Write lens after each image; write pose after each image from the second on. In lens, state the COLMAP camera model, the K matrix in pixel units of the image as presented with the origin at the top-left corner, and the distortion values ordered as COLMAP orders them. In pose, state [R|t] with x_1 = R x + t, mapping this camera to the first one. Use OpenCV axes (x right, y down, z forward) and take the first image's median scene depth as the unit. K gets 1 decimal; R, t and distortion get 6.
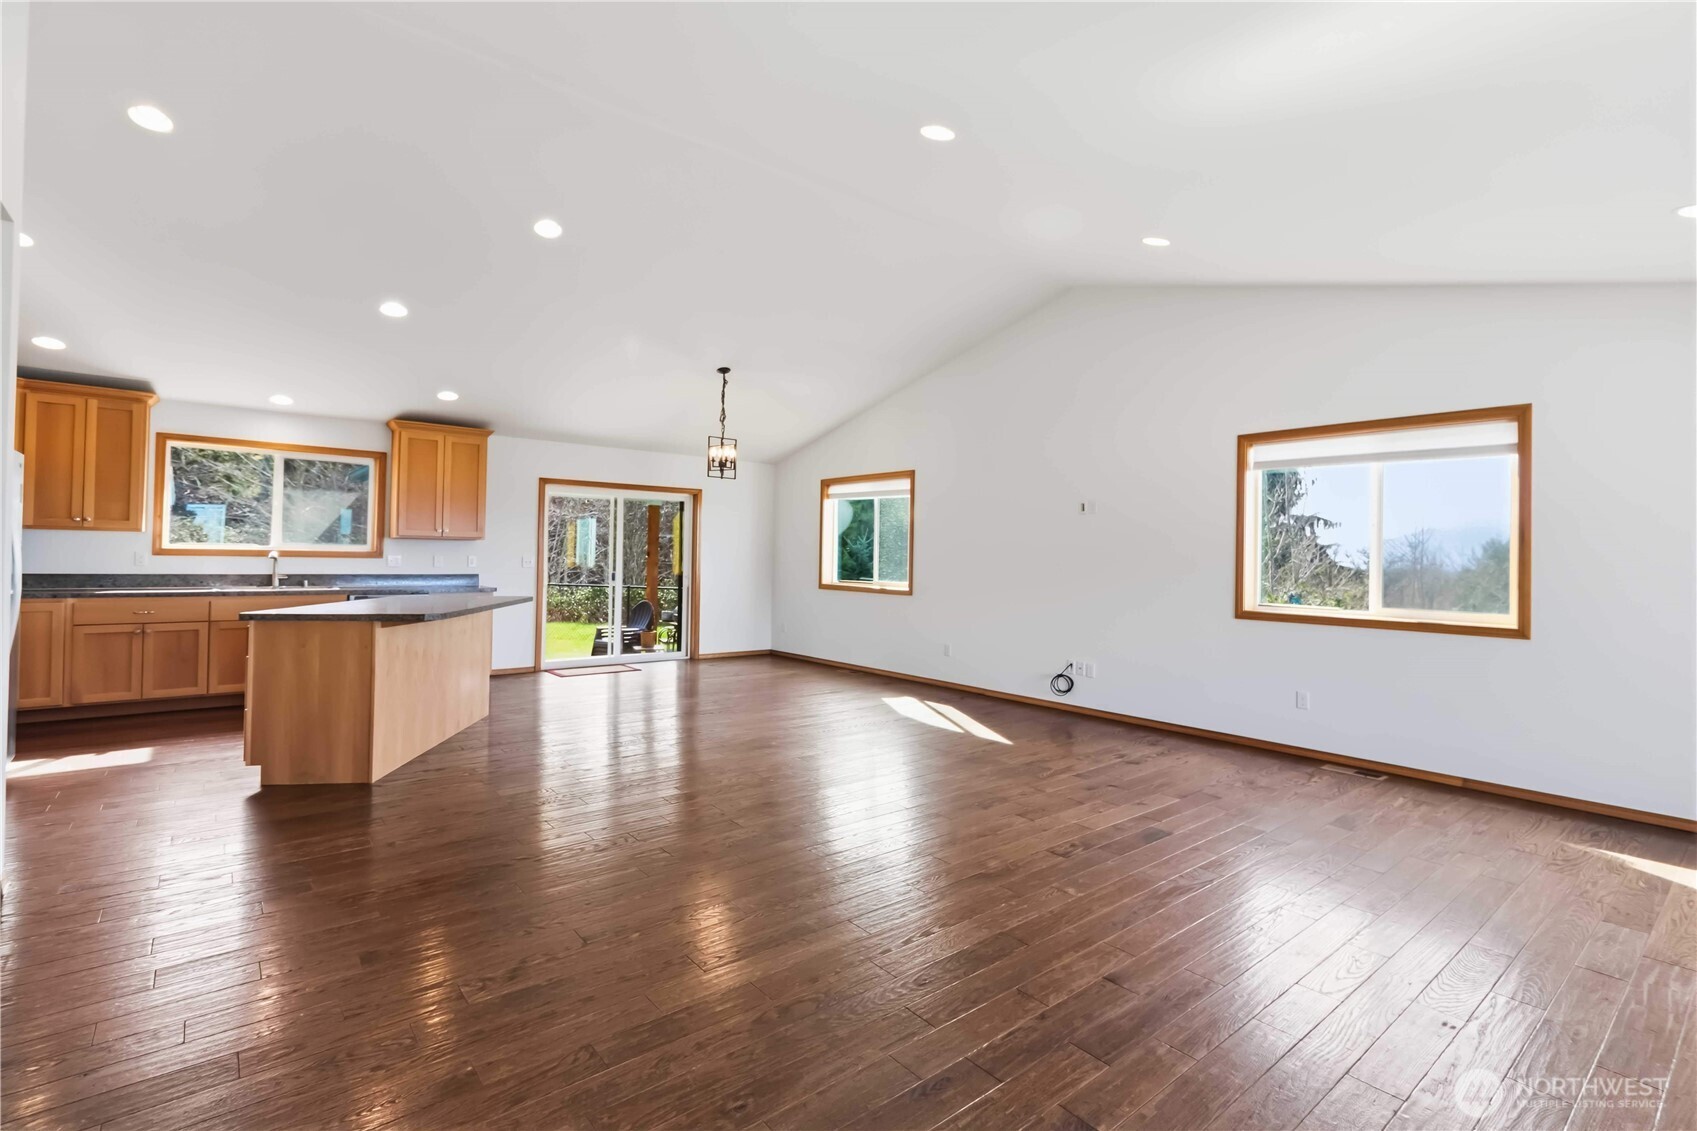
lens RADIAL K [[788.8, 0, 866.3], [0, 788.8, 541.9], [0, 0, 1]] dist [0.009287, -0.000044]
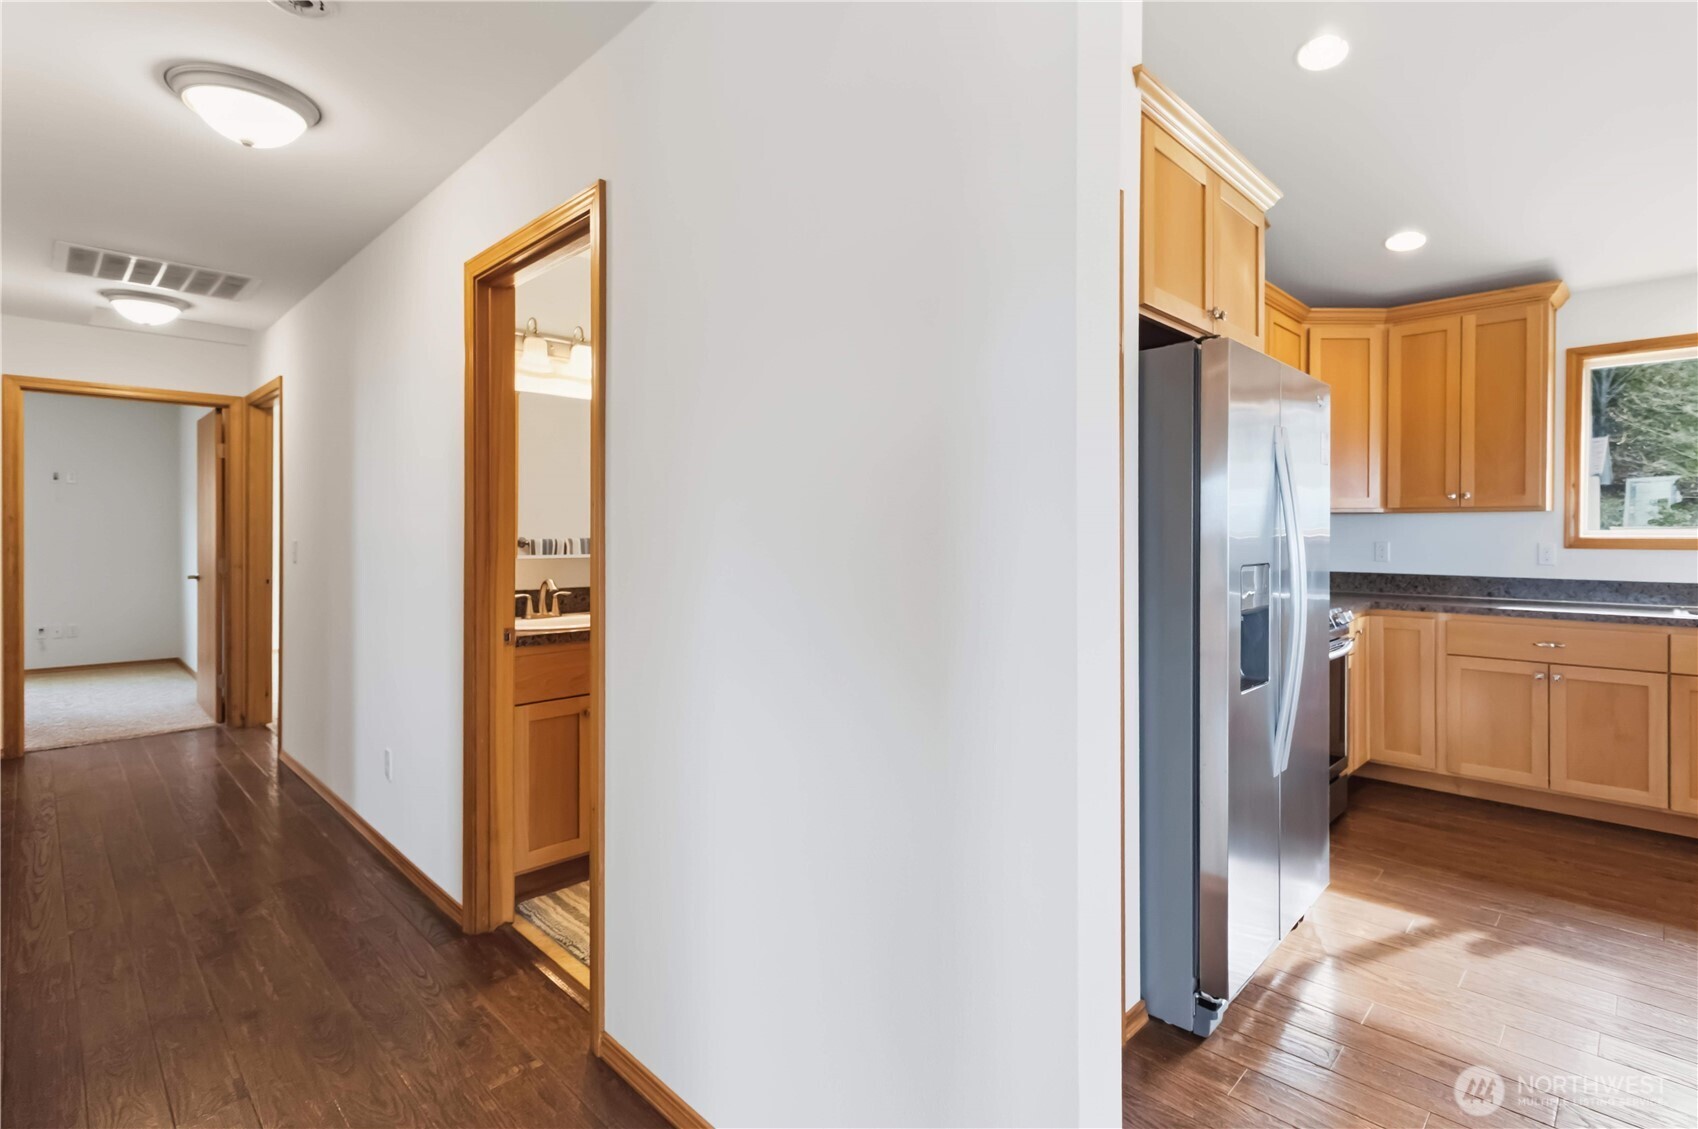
lens RADIAL K [[789.3, 0, 858.8], [0, 789.3, 548.1], [0, 0, 1]] dist [0.009287, -0.000044]
pose [[0.092951, 0.001250, -0.995670, -0.323654], [0.024679, 0.999689, 0.003559, 0.000474], [0.995365, -0.024903, 0.092891, 0.384984]]
